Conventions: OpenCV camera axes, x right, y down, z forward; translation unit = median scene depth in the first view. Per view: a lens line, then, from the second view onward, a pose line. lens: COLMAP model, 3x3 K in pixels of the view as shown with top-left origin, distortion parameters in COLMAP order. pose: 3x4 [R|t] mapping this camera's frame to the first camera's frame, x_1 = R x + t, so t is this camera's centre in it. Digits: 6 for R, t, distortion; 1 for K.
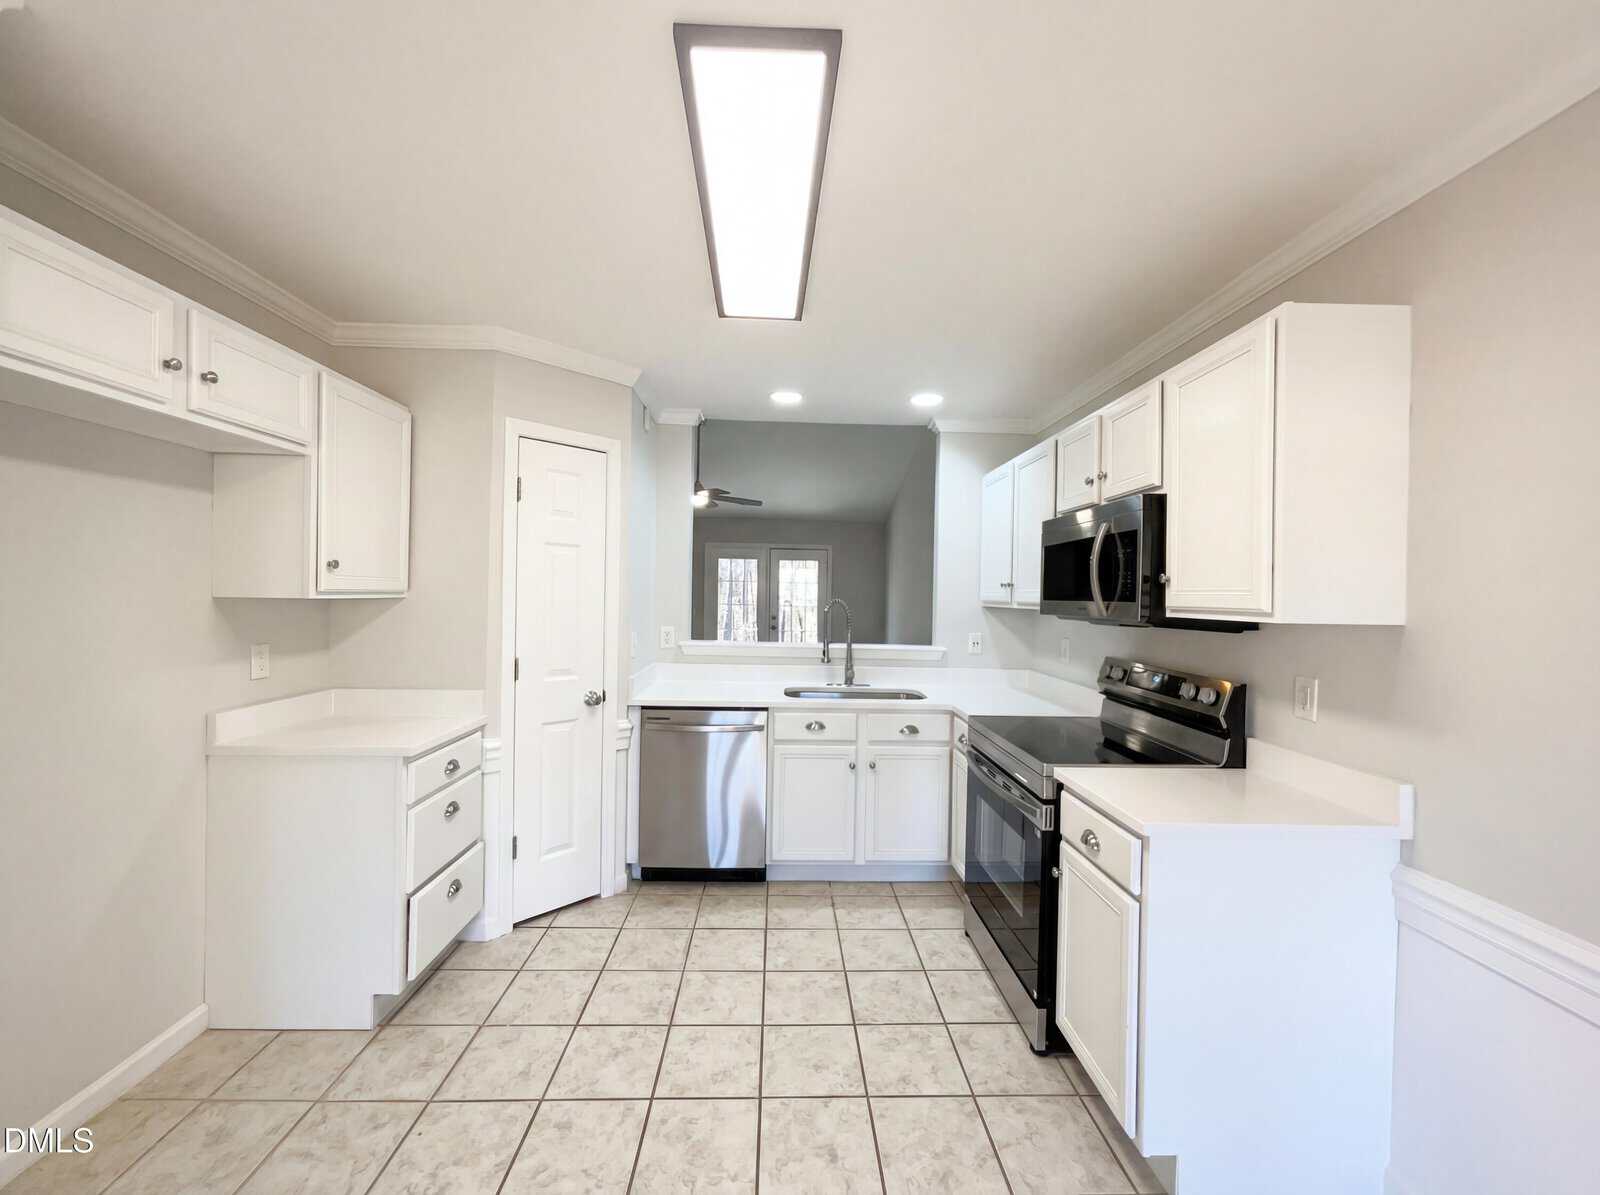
lens RADIAL K [[642.0, 0, 800.0], [0, 642.0, 597.5], [0, 0, 1]] dist [-0.001185, 0.000069]
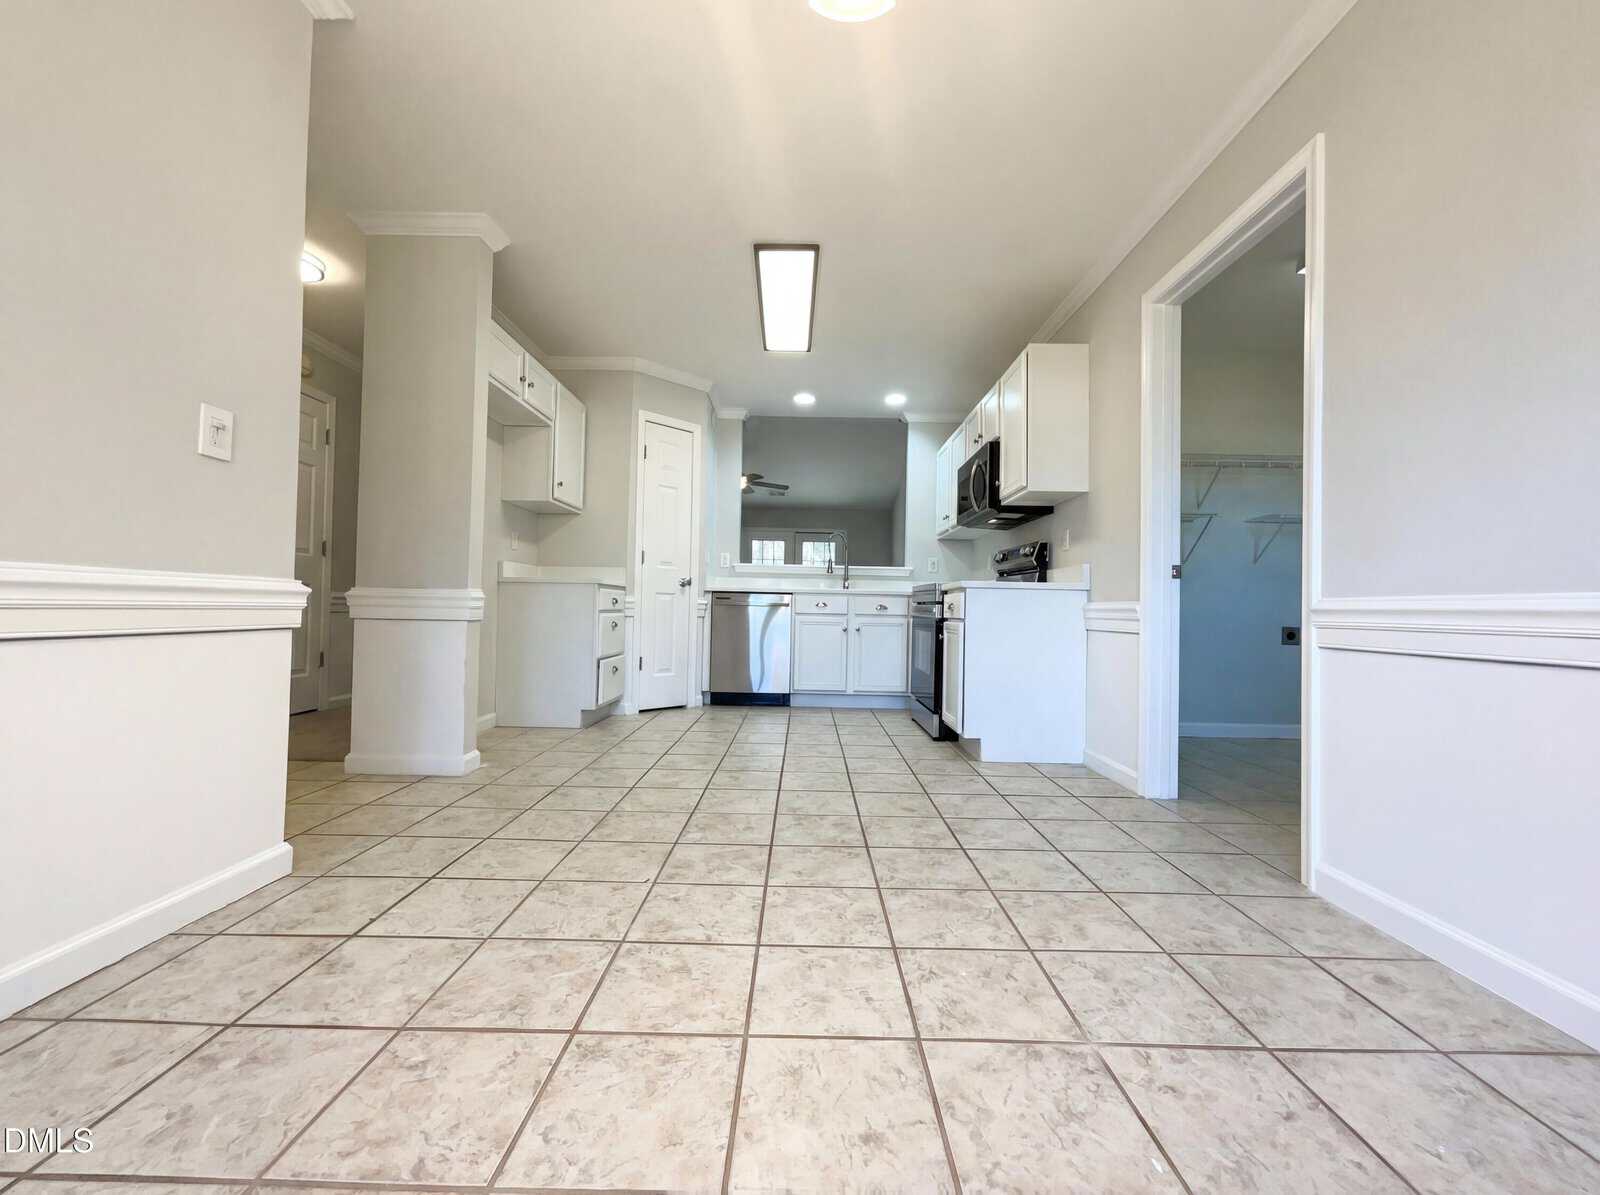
lens RADIAL K [[642.9, 0, 802.7], [0, 642.9, 593.7], [0, 0, 1]] dist [-0.000283, 0.000013]
pose [[0.999292, 0.000876, -0.037617, 0.038252], [-0.002022, 0.999534, -0.030452, 0.229317], [0.037573, 0.030507, 0.998828, -0.597211]]
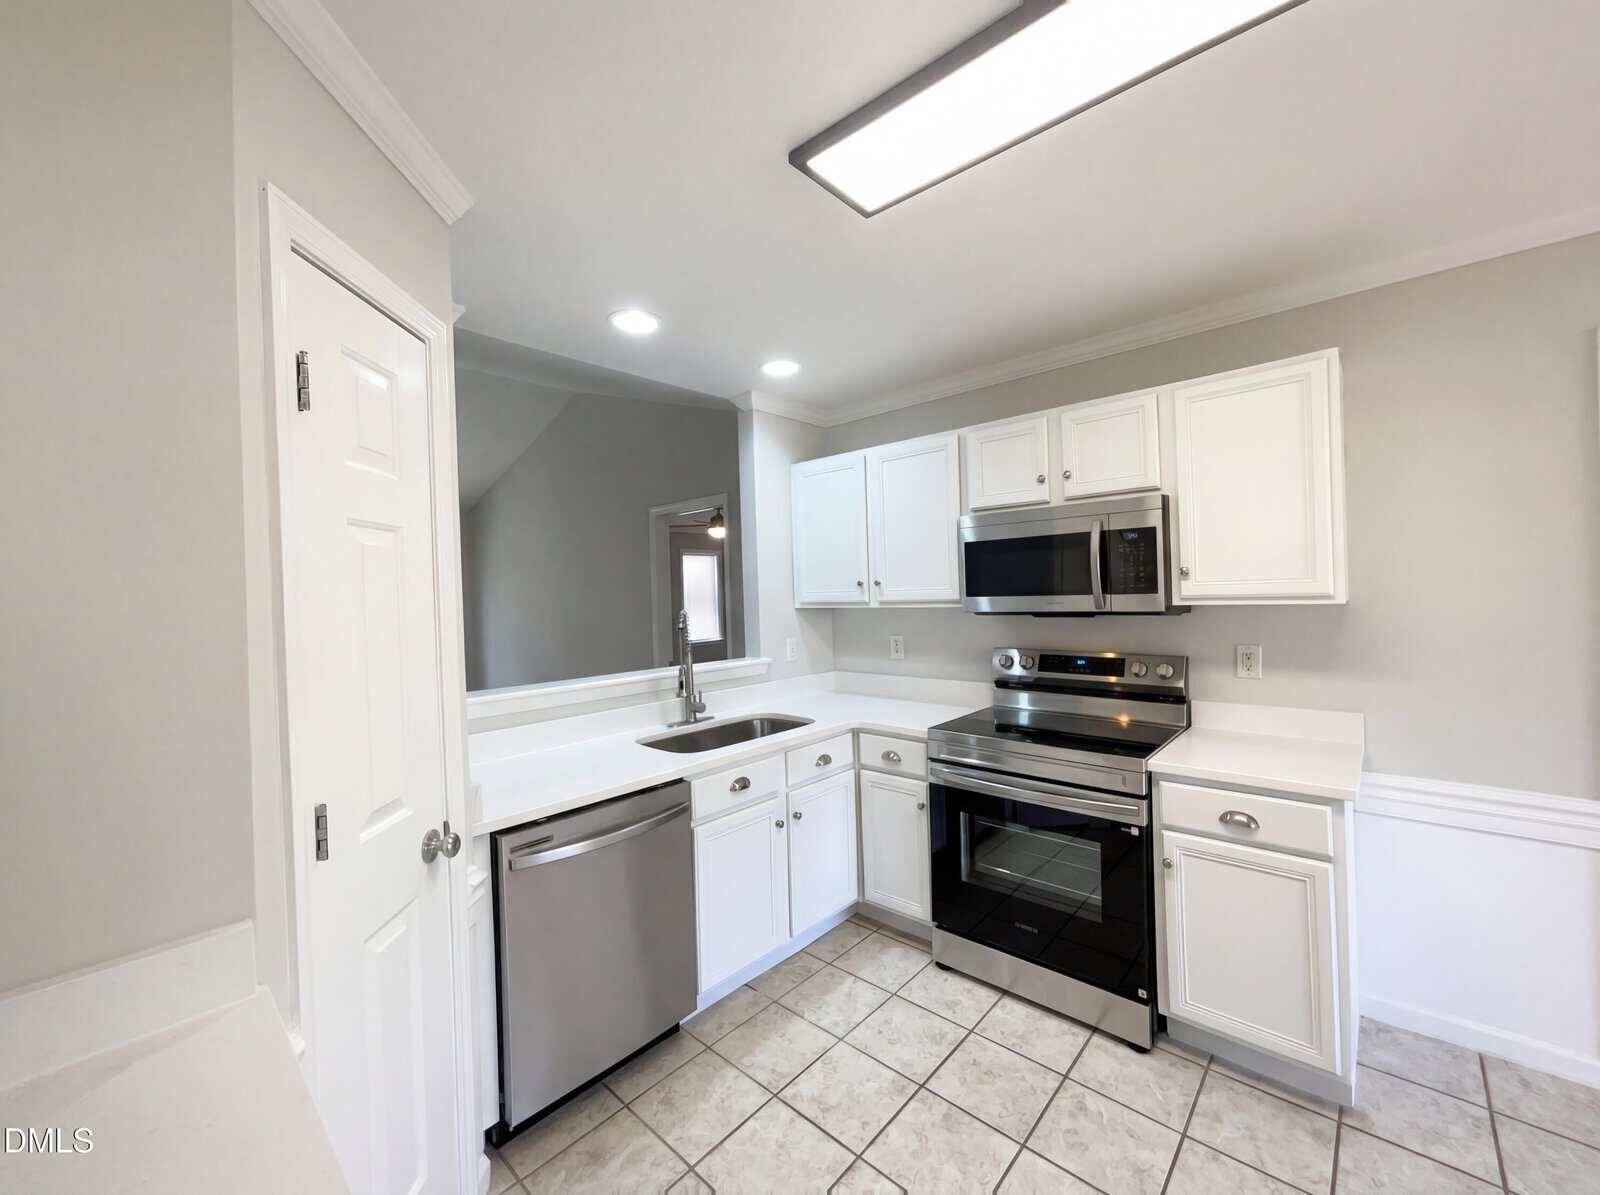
lens RADIAL K [[642.0, 0, 800.0], [0, 642.0, 597.5], [0, 0, 1]] dist [-0.001185, 0.000069]
pose [[0.701569, -0.048088, 0.710977, -0.450387], [0.048737, 0.998622, 0.019452, -0.024057], [-0.710933, 0.021004, 0.702946, 0.444935]]
